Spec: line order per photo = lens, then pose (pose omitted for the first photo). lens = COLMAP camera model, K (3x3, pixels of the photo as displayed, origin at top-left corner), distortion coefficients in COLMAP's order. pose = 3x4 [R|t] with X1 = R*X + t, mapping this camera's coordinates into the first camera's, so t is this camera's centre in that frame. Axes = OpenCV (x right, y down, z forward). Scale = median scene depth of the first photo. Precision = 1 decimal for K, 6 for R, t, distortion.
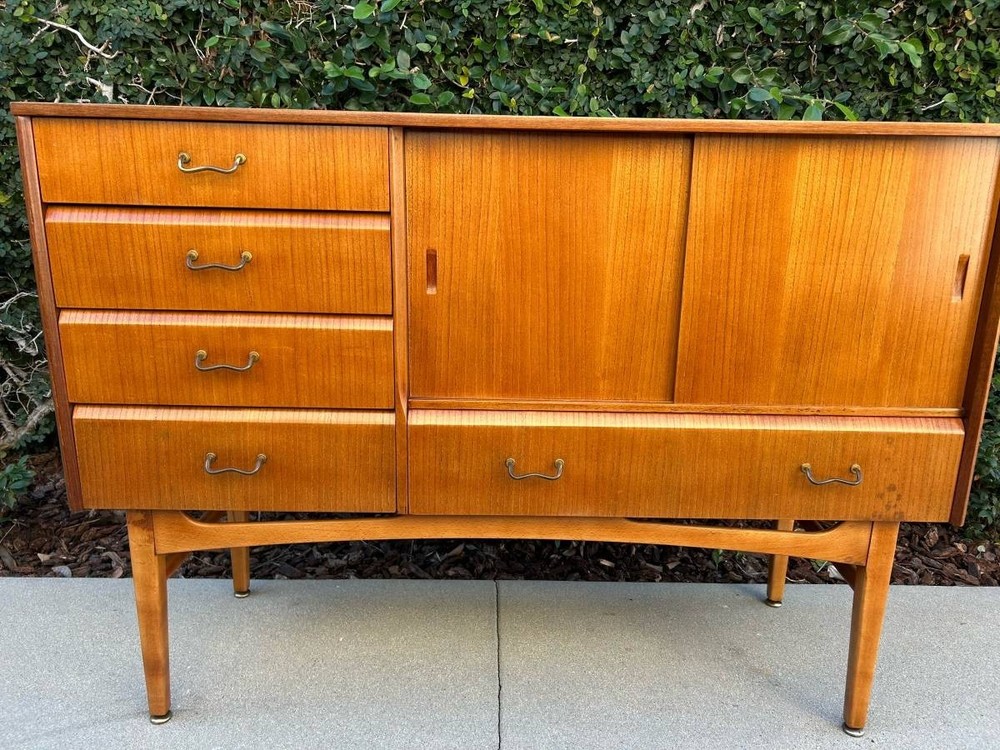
lens RADIAL K [[745.4, 0, 500.0], [0, 745.4, 375.0], [0, 0, 1]] dist [0.045897, -0.055120]
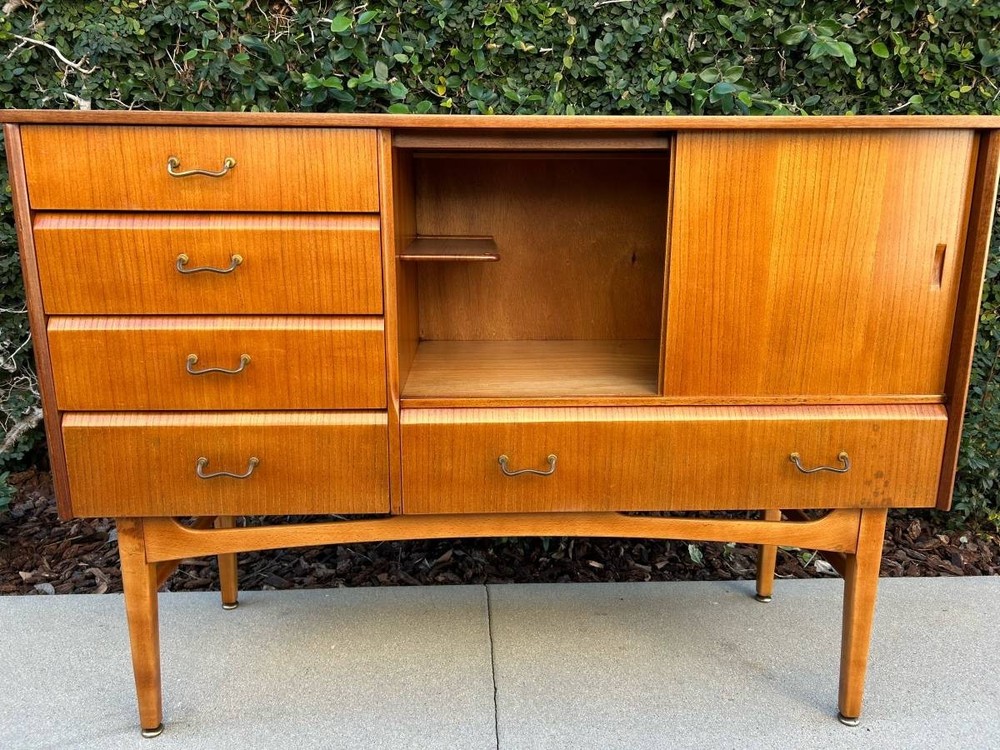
lens RADIAL K [[745.4, 0, 492.2], [0, 745.4, 369.5], [0, 0, 1]] dist [0.045401, -0.054034]
pose [[0.999452, -0.023595, 0.023197, -0.021656], [0.024190, 0.999377, -0.025706, 0.021861], [-0.022576, 0.026253, 0.999400, -0.006700]]
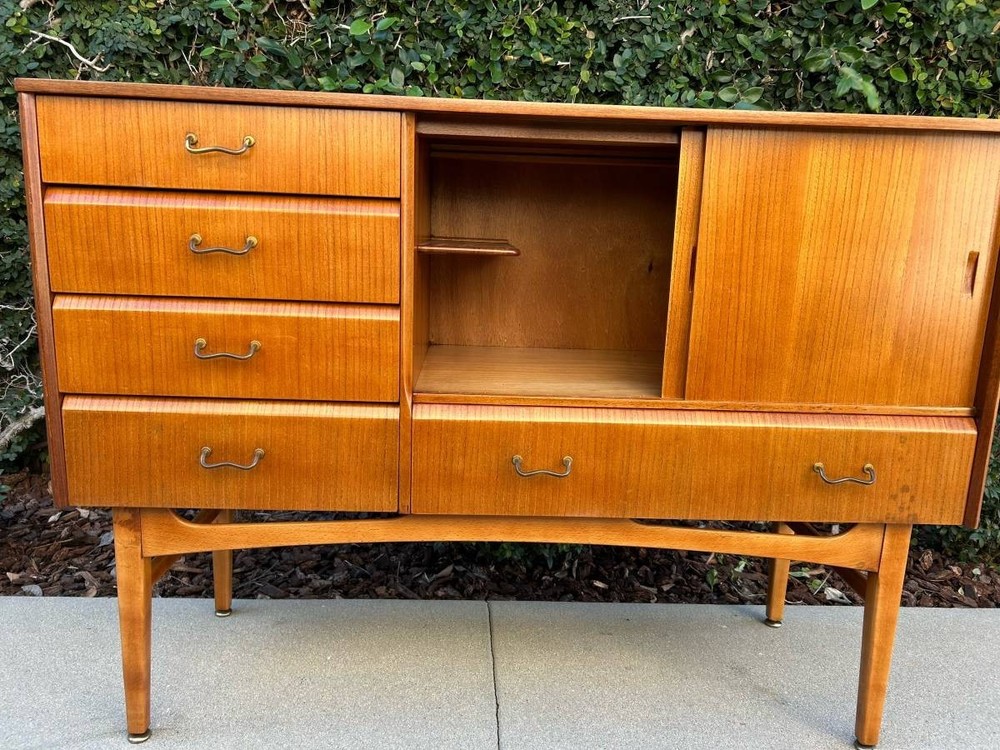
lens RADIAL K [[746.3, 0, 489.1], [0, 746.3, 378.4], [0, 0, 1]] dist [0.044749, -0.052523]
pose [[0.999611, 0.009814, 0.026104, -0.049368], [-0.008294, 0.998299, -0.057715, 0.068513], [-0.026626, 0.057476, 0.997992, 0.025696]]
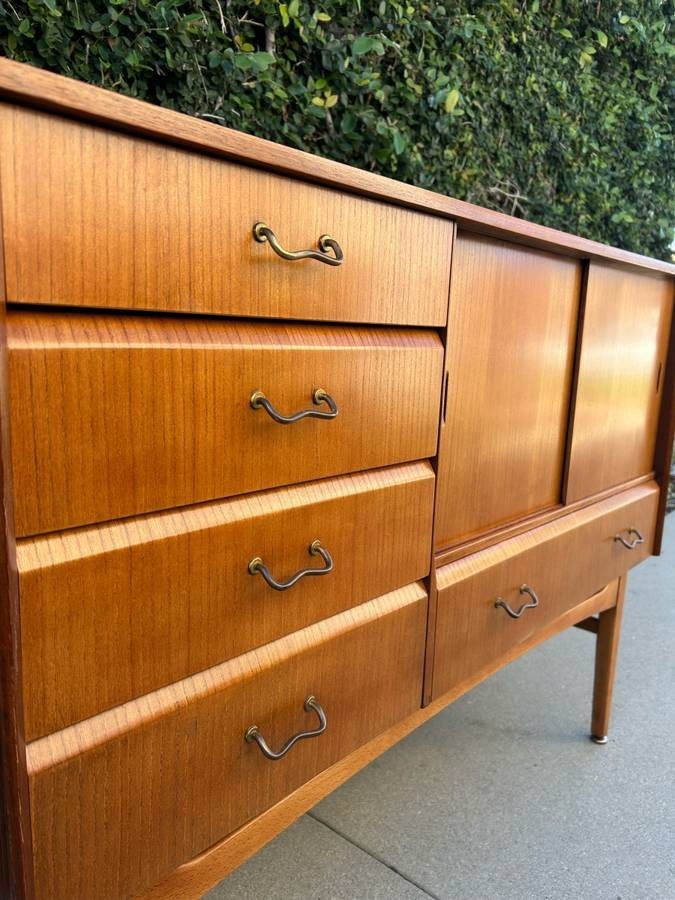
lens RADIAL K [[670.1, 0, 309.1], [0, 670.1, 454.0], [0, 0, 1]] dist [0.048030, -0.057476]
pose [[0.692542, -0.126178, 0.710257, -0.709576], [0.170741, 0.985279, 0.008554, -0.107466], [-0.700881, 0.115346, 0.703890, 0.565972]]
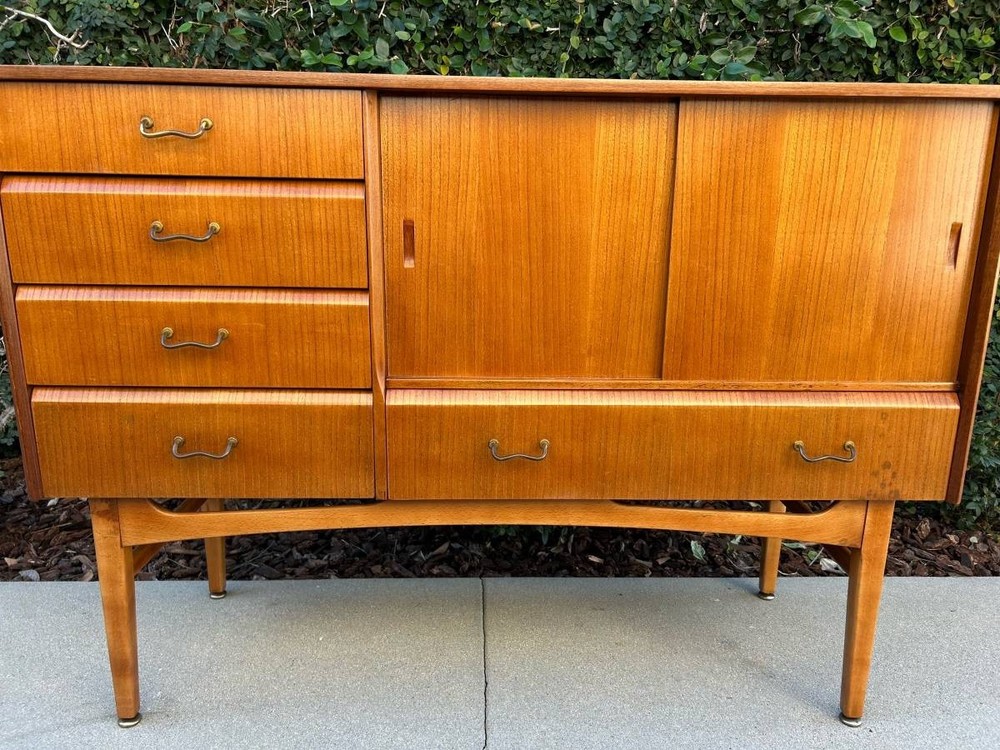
lens RADIAL K [[746.0, 0, 502.4], [0, 746.0, 379.8], [0, 0, 1]] dist [0.045553, -0.055180]
pose [[0.999750, -0.009989, 0.020021, 0.007000], [0.010262, 0.999855, -0.013575, 0.048600], [-0.019883, 0.013777, 0.999707, 0.038213]]
